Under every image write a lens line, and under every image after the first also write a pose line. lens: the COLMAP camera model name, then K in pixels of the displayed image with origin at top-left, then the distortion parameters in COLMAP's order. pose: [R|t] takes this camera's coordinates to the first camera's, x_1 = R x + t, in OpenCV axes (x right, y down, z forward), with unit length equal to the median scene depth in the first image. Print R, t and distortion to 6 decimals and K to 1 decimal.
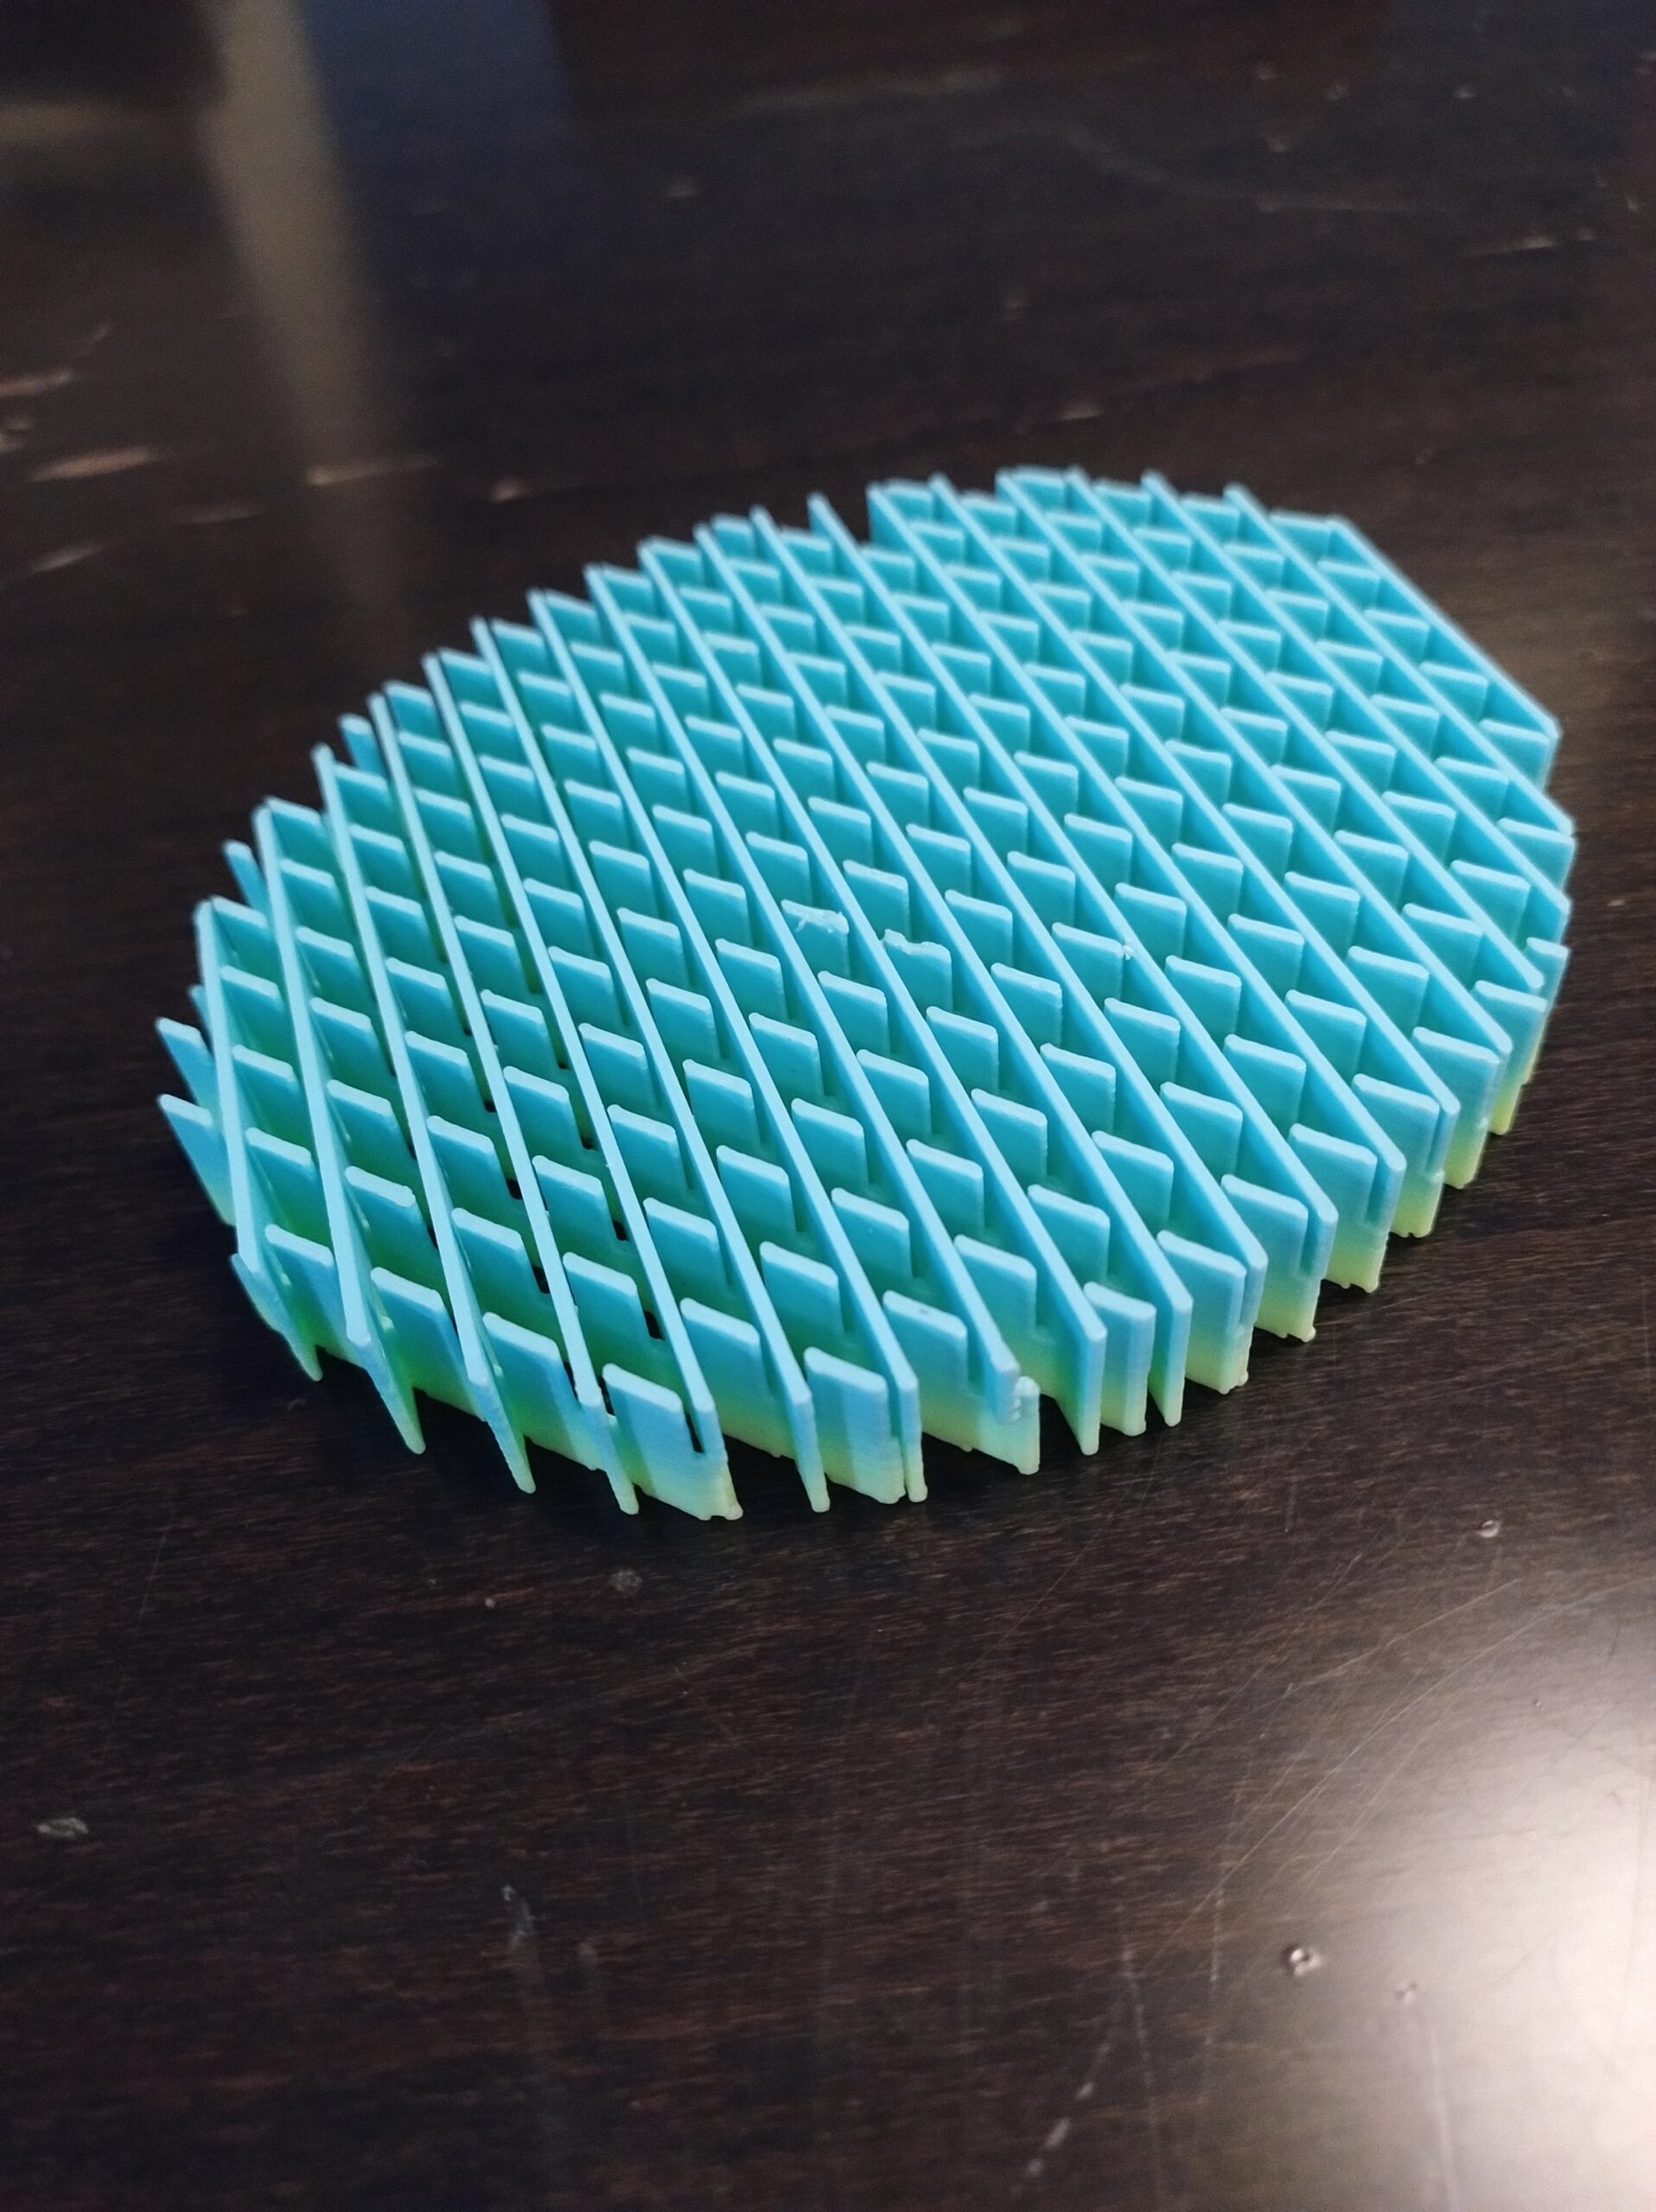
lens RADIAL K [[1781.3, 0, 869.6], [0, 1781.3, 1109.9], [0, 0, 1]] dist [-0.003728, -0.091275]
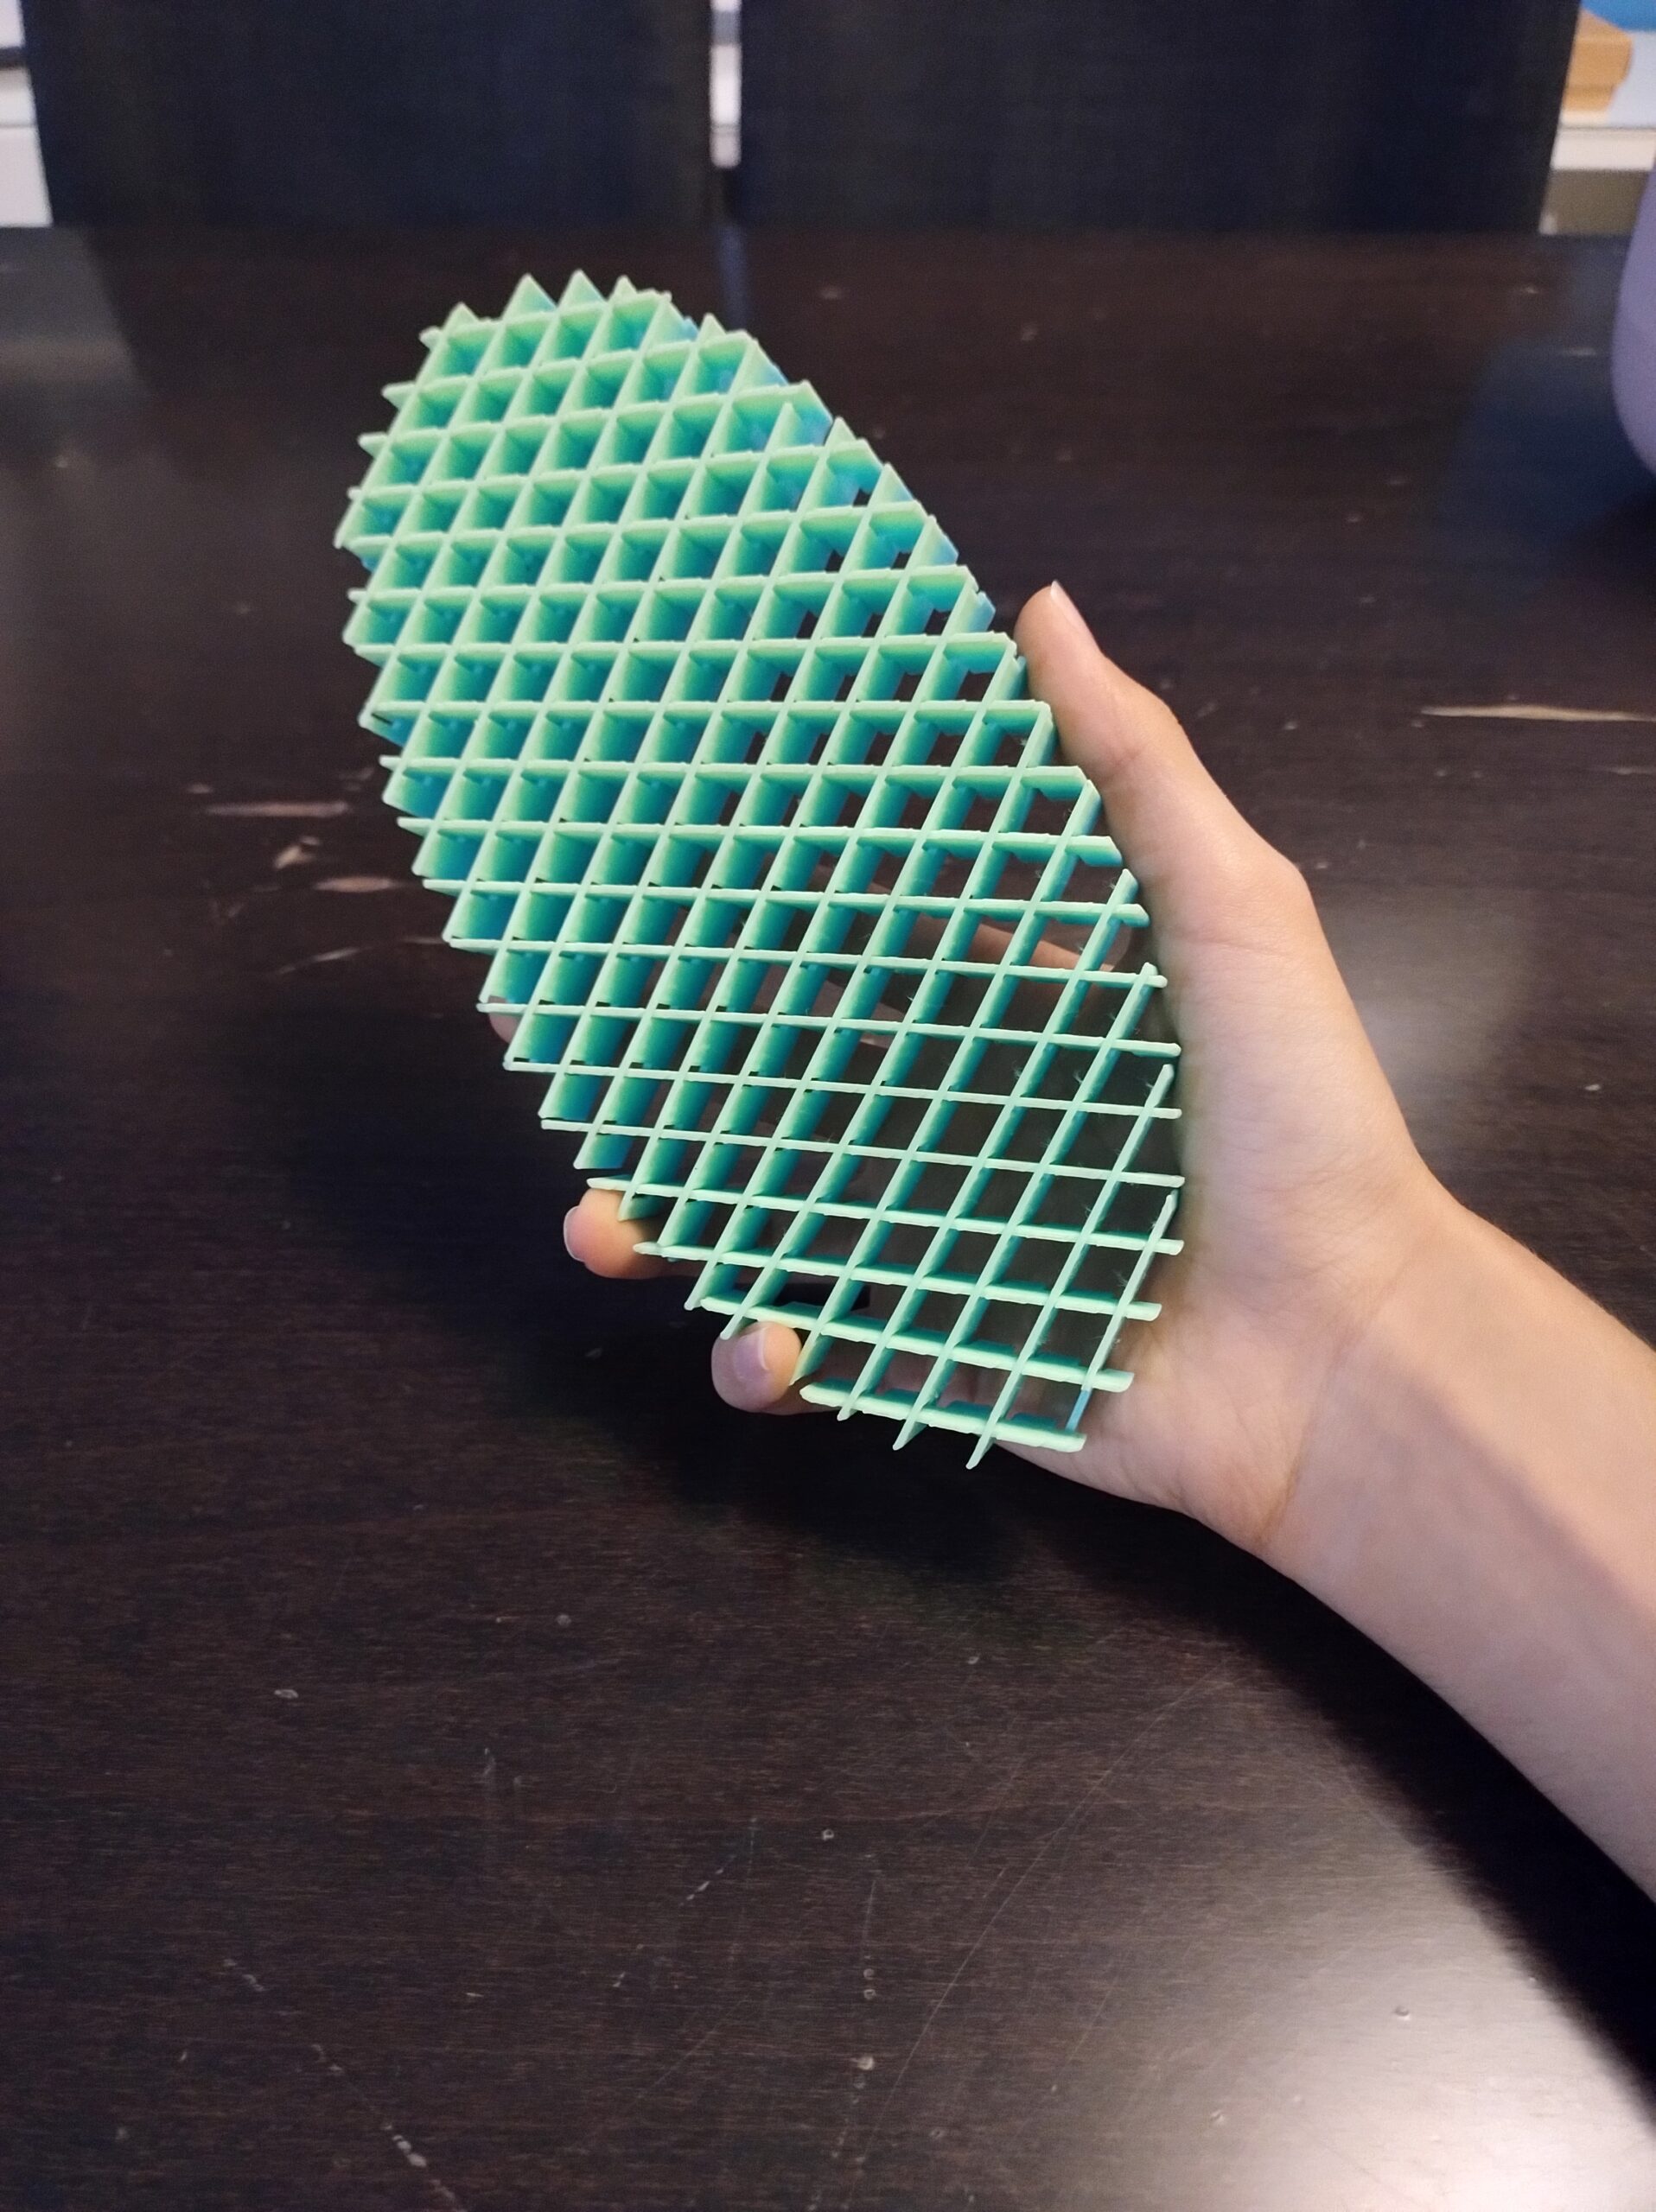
lens RADIAL K [[1781.3, 0, 869.6], [0, 1781.3, 1109.9], [0, 0, 1]] dist [-0.003728, -0.091275]
pose [[0.988636, 0.144392, -0.041840, 0.233475], [-0.146975, 0.986856, -0.067183, -0.255270], [0.031589, 0.072569, 0.996863, -1.189744]]
